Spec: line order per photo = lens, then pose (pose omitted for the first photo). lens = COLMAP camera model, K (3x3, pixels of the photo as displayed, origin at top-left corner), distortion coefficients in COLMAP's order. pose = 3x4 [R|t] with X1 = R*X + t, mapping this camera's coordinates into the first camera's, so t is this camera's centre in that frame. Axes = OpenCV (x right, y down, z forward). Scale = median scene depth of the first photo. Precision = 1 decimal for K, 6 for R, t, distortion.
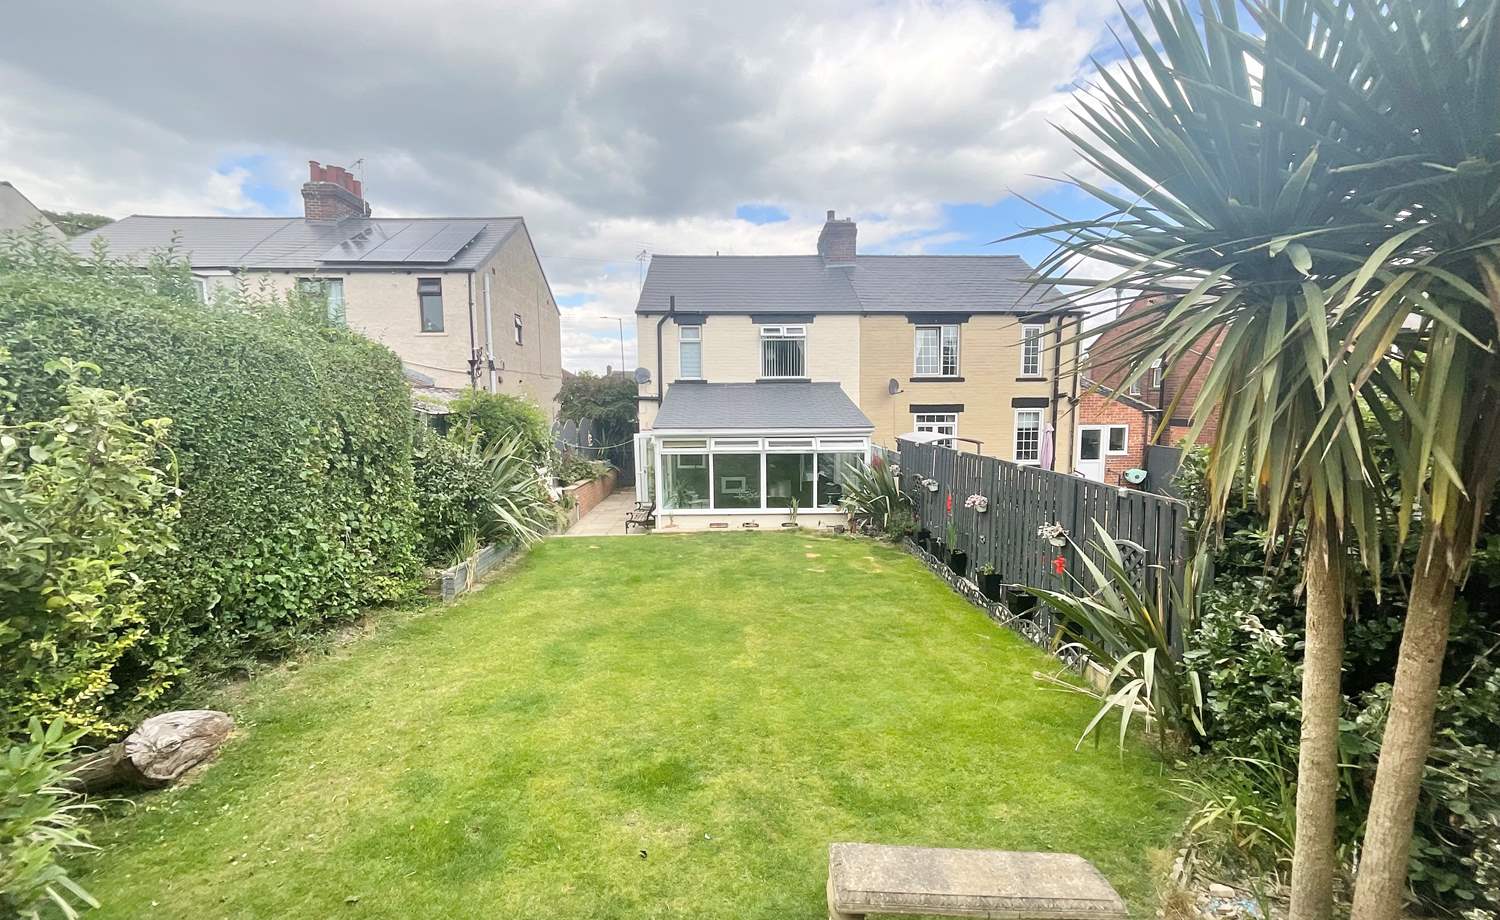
lens RADIAL K [[608.6, 0, 748.9], [0, 608.6, 461.7], [0, 0, 1]] dist [-0.004587, 0.002902]
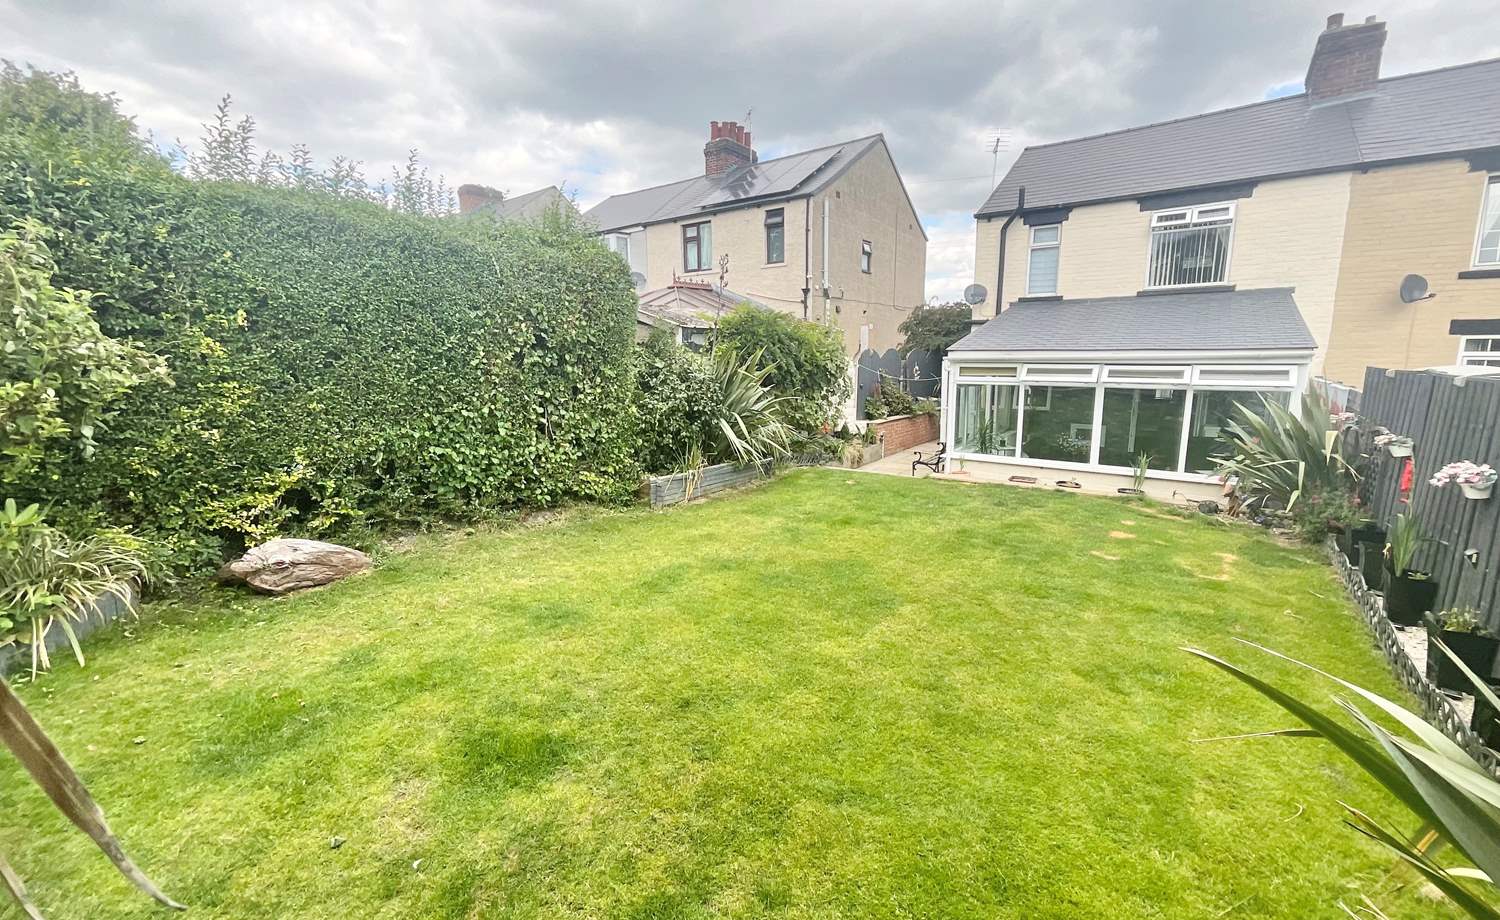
lens RADIAL K [[608.6, 0, 752.1], [0, 608.6, 459.8], [0, 0, 1]] dist [-0.004587, 0.002902]
pose [[0.784187, 0.107295, -0.611179, 0.149604], [-0.059712, 0.993415, 0.097782, 0.025861], [0.617645, -0.040185, 0.785429, 0.191014]]
